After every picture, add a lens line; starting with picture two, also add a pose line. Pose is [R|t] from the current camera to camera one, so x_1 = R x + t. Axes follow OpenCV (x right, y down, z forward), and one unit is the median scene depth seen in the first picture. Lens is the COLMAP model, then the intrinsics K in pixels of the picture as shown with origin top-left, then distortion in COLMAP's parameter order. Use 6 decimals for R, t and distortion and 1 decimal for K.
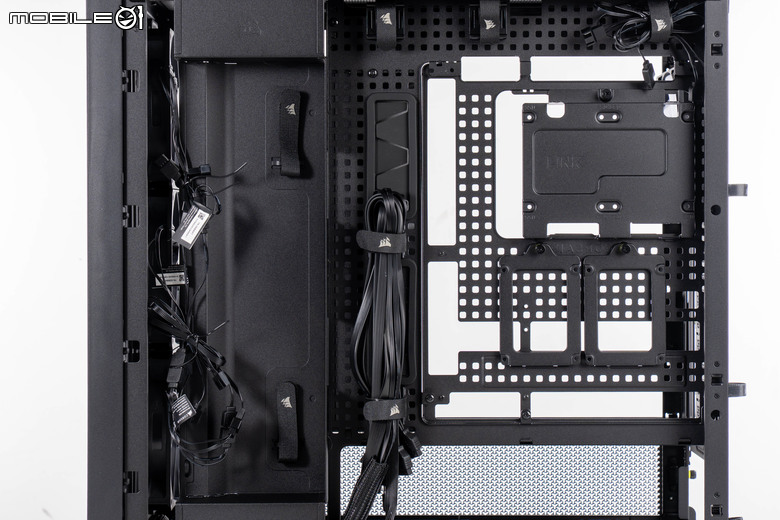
lens RADIAL K [[1860.6, 0, 390.0], [0, 1860.6, 260.0], [0, 0, 1]] dist [-0.017173, 0.133034]
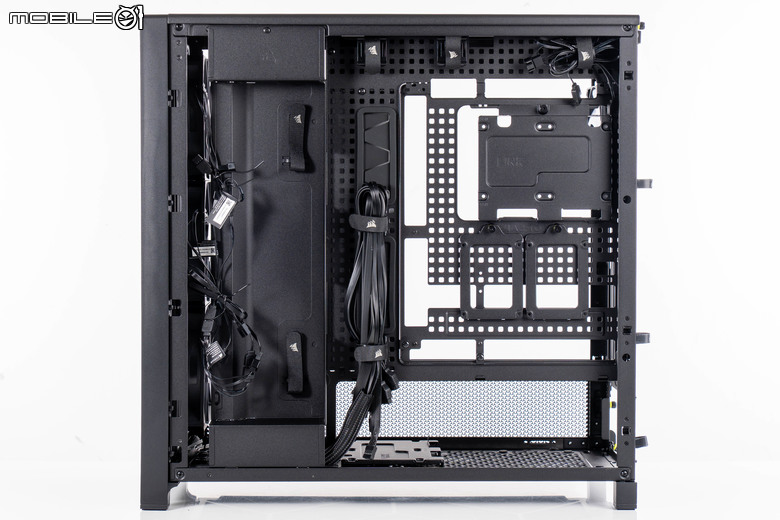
lens RADIAL K [[1827.8, 0, 390.0], [0, 1827.8, 260.0], [0, 0, 1]] dist [-0.007614, -0.210125]
pose [[0.999895, 0.002206, 0.014326, -0.007711], [-0.002631, 0.999556, 0.029690, -0.021630], [-0.014254, -0.029725, 0.999456, -0.263223]]
